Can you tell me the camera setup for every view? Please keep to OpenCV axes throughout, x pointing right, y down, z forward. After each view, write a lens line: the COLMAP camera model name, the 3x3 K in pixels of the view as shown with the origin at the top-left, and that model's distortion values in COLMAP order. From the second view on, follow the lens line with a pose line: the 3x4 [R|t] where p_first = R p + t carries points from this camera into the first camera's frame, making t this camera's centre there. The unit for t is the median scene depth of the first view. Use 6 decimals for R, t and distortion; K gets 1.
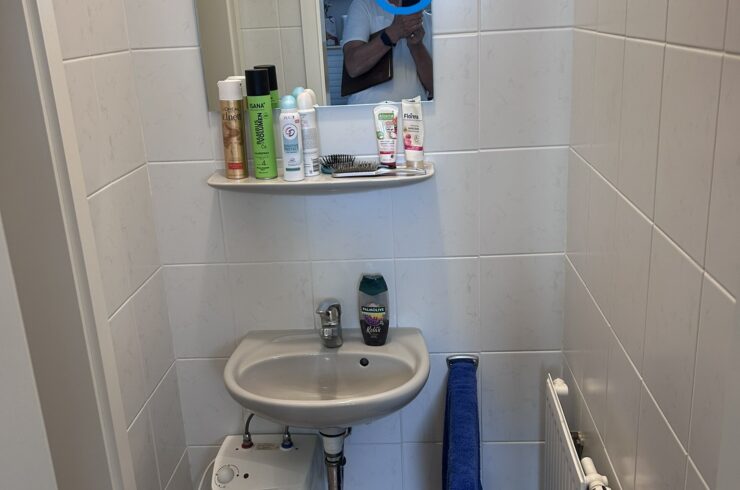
lens RADIAL K [[749.7, 0, 370.0], [0, 749.7, 245.0], [0, 0, 1]] dist [0.004569, -0.002739]
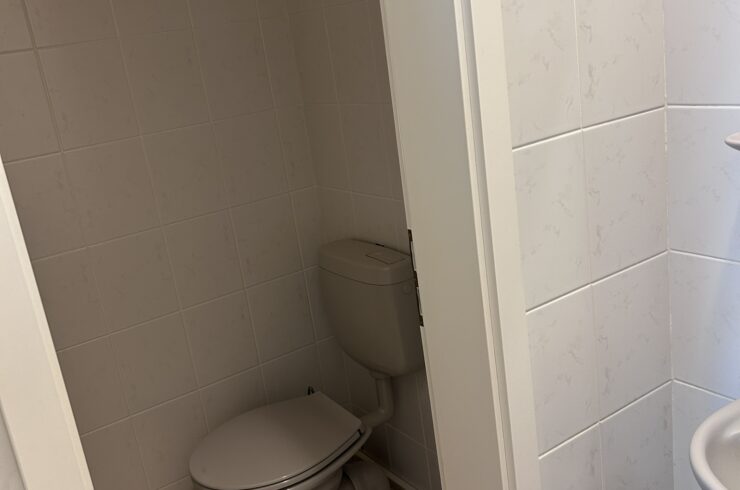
lens RADIAL K [[749.7, 0, 370.0], [0, 749.7, 245.0], [0, 0, 1]] dist [0.004569, -0.002739]
pose [[0.602204, 0.191883, -0.774940, 0.113331], [-0.135960, 0.981156, 0.137289, -0.039074], [0.786680, 0.022685, 0.616944, 0.339829]]
